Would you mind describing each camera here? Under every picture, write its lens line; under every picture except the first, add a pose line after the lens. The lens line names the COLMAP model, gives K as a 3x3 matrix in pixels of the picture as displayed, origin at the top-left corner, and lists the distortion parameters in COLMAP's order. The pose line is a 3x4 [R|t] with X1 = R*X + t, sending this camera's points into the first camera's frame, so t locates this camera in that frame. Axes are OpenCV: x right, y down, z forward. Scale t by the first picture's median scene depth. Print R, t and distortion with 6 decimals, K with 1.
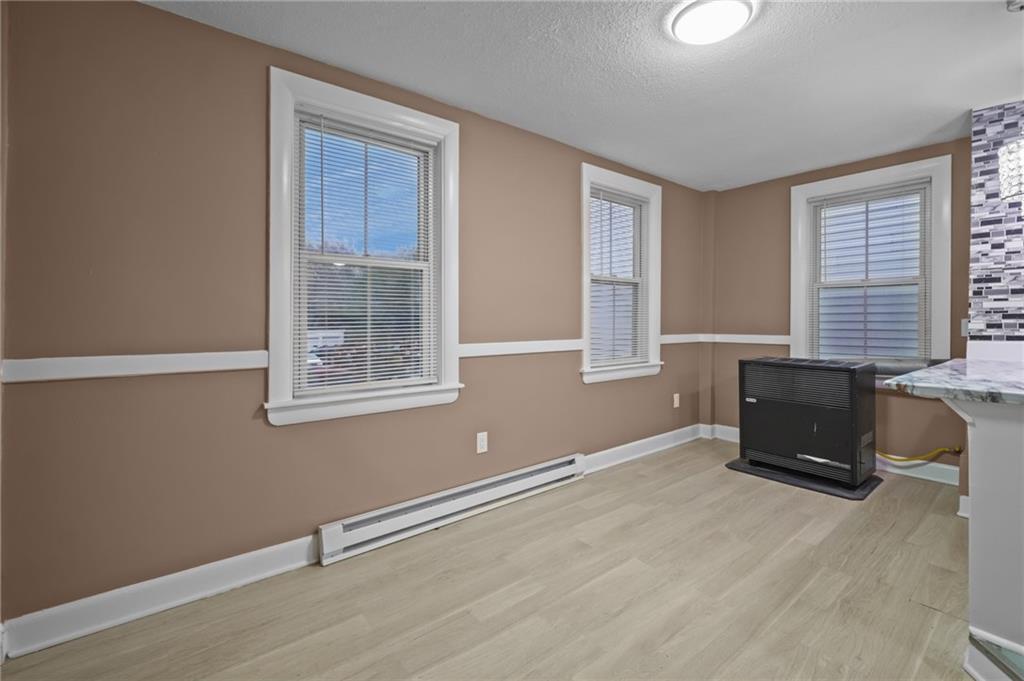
lens RADIAL K [[459.3, 0, 516.2], [0, 459.3, 320.9], [0, 0, 1]] dist [-0.005075, -0.000048]
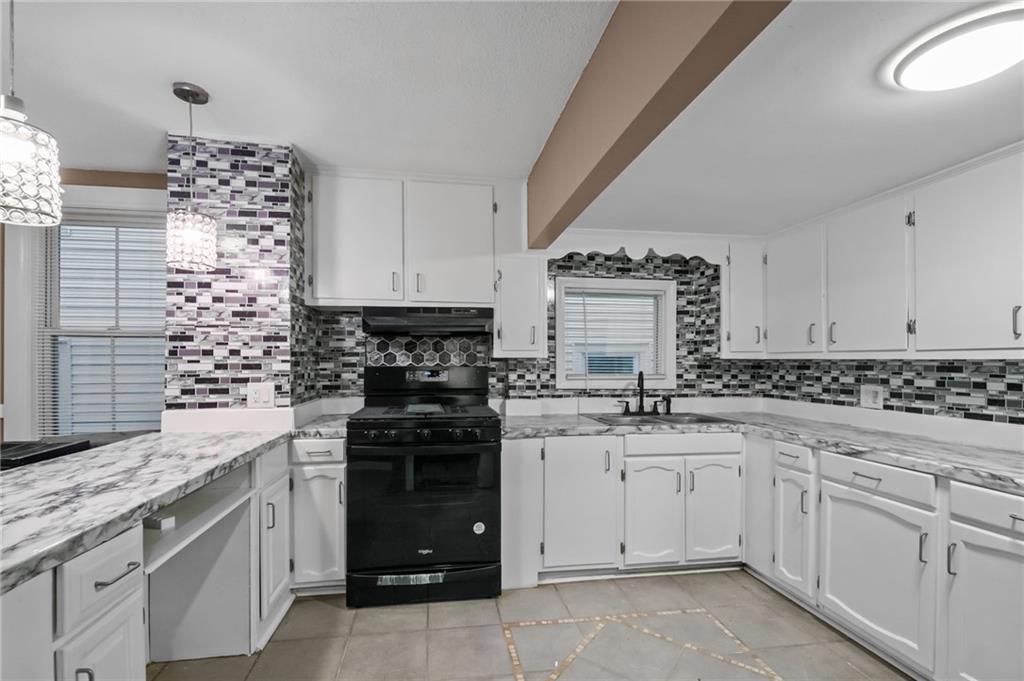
lens RADIAL K [[459.3, 0, 500.6], [0, 459.3, 361.7], [0, 0, 1]] dist [-0.005075, -0.000048]
pose [[0.518606, -0.004951, 0.854999, 0.611454], [0.001927, 0.999987, 0.004621, -0.048275], [-0.855011, -0.000749, 0.518609, 0.048925]]
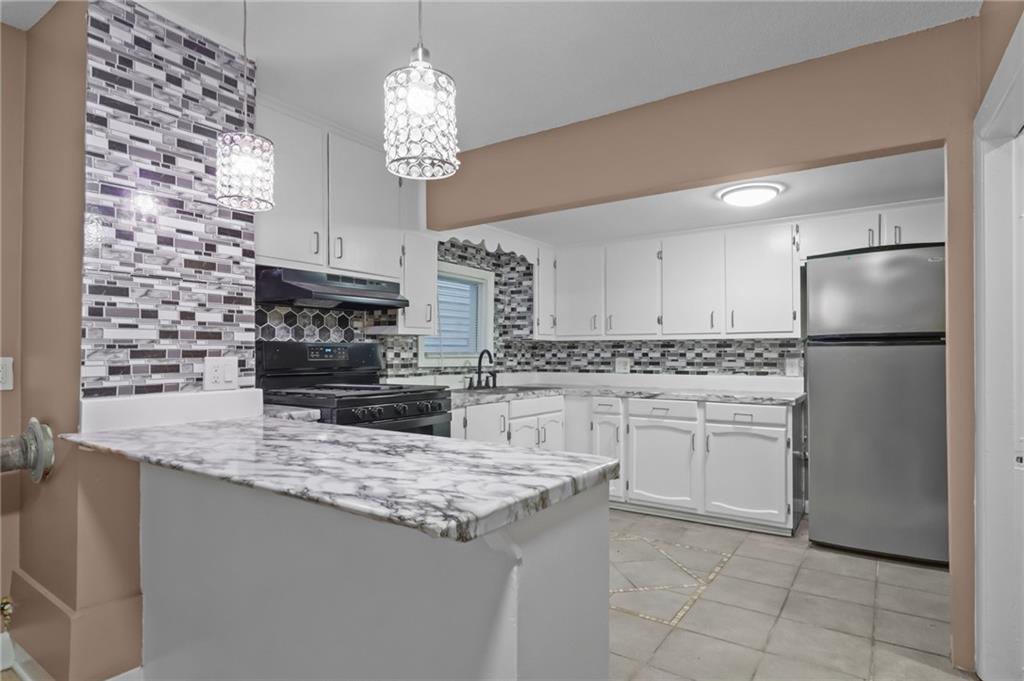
lens RADIAL K [[565.7, 0, 506.3], [0, 565.7, 350.2], [0, 0, 1]] dist [0.002089, -0.001880]
pose [[-0.271511, 0.003355, 0.962430, 0.215082], [0.001083, 0.999994, -0.003180, -0.011903], [-0.962435, 0.000179, -0.271513, 0.716969]]
